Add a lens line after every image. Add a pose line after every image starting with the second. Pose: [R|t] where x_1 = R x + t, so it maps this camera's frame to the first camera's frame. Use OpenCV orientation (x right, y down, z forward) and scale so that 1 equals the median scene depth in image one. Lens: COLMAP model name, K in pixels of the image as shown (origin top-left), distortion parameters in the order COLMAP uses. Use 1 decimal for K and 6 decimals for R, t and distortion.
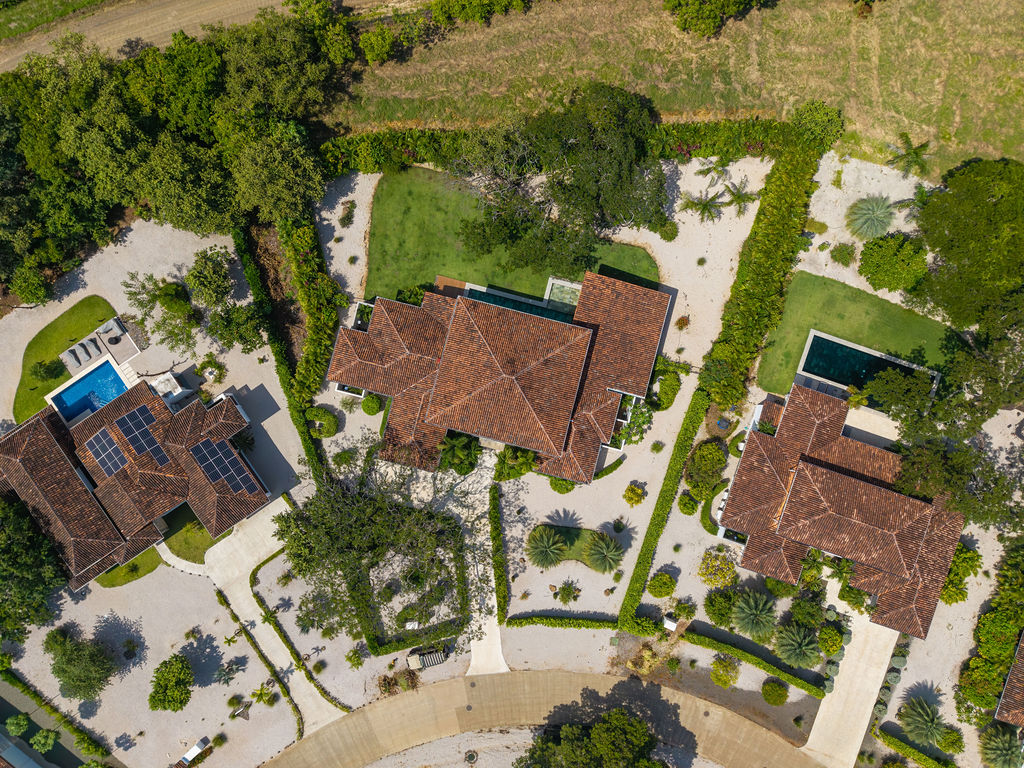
lens RADIAL K [[684.1, 0, 505.3], [0, 684.1, 381.6], [0, 0, 1]] dist [0.060128, -0.031896]
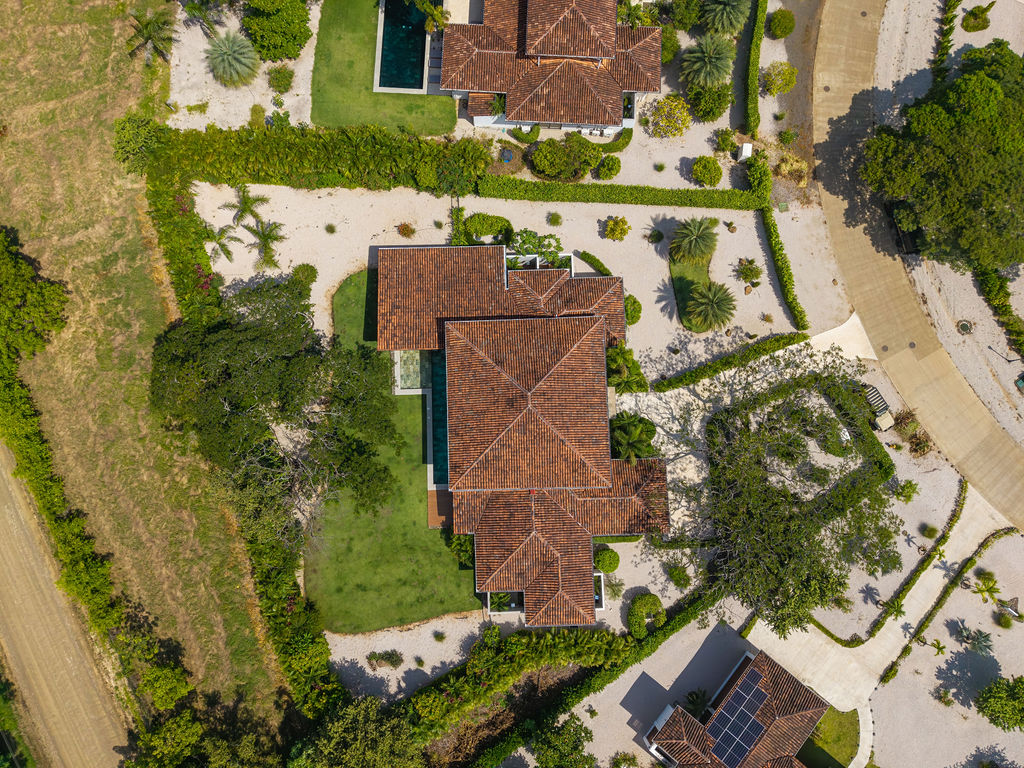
lens RADIAL K [[709.3, 0, 512.0], [0, 709.3, 384.0], [0, 0, 1]] dist [0.033017, -0.006249]
pose [[-0.279518, -0.955093, 0.098325, -0.046814], [0.959893, -0.275650, 0.051222, -0.057218], [-0.021818, 0.108699, 0.993835, 0.144810]]
